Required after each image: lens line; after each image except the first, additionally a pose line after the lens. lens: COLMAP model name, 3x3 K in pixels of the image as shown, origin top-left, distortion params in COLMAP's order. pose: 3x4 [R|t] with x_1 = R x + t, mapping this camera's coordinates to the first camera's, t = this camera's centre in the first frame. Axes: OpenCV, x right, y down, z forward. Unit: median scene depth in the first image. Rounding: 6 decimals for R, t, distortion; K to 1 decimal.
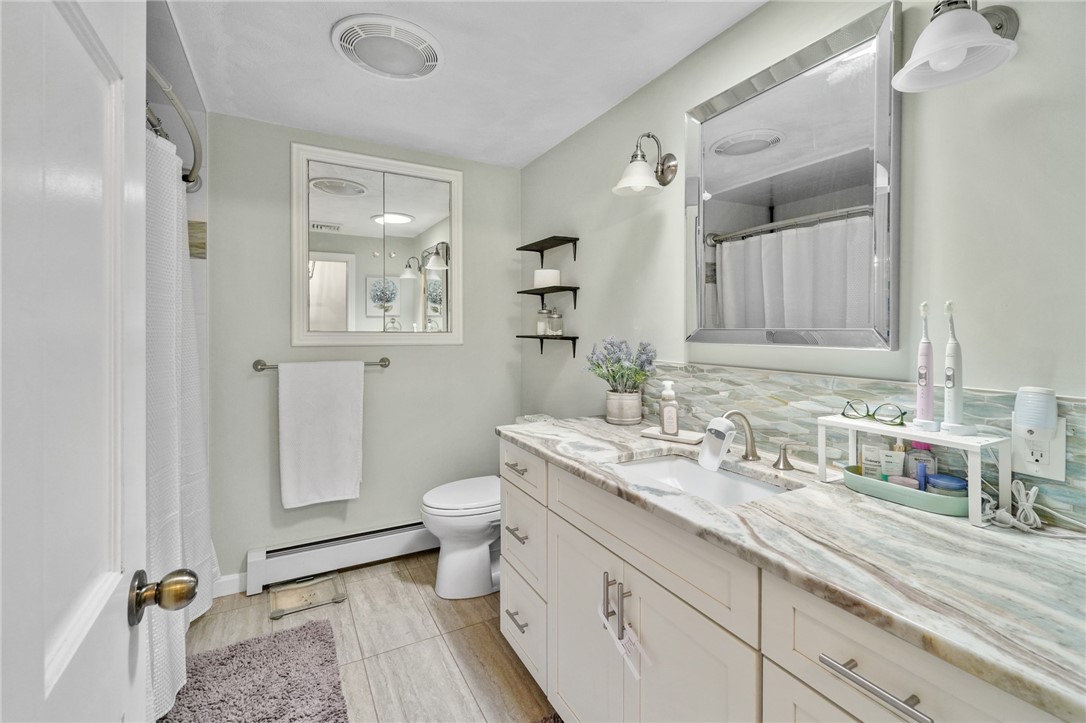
lens RADIAL K [[473.6, 0, 542.6], [0, 473.6, 329.1], [0, 0, 1]] dist [0.005592, -0.002131]
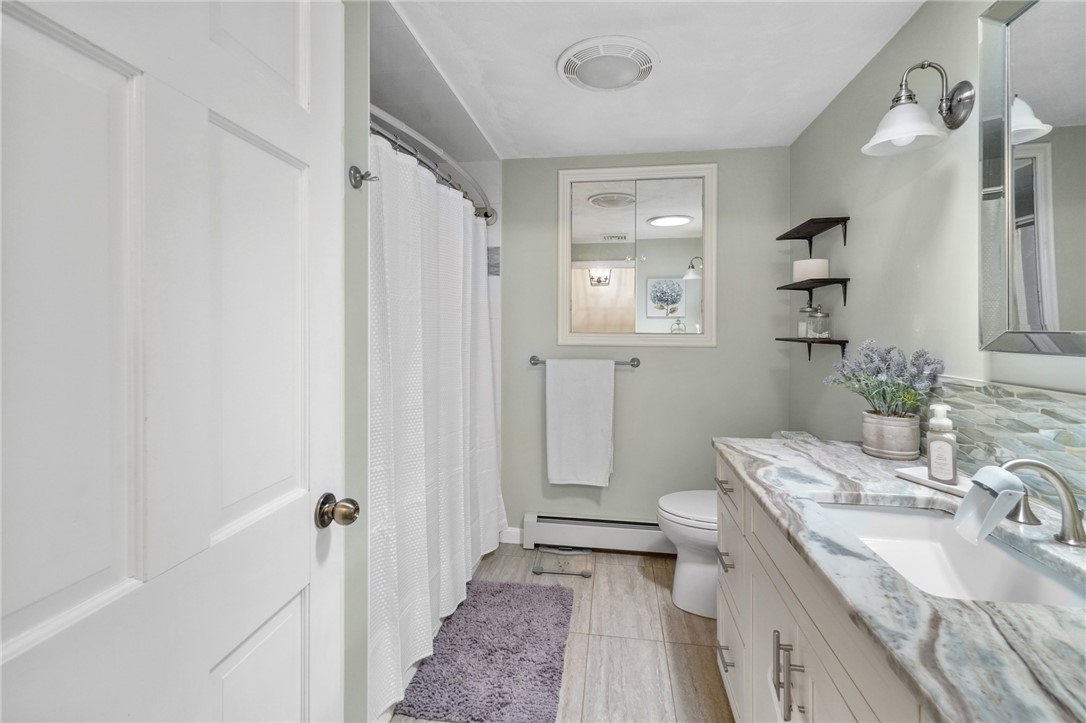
lens RADIAL K [[473.6, 0, 547.2], [0, 473.6, 327.9], [0, 0, 1]] dist [0.005592, -0.002131]
pose [[0.800260, -0.001035, -0.599652, 0.183527], [-0.001399, 0.999993, -0.003593, -0.001993], [0.599651, 0.003714, 0.800253, 0.066234]]
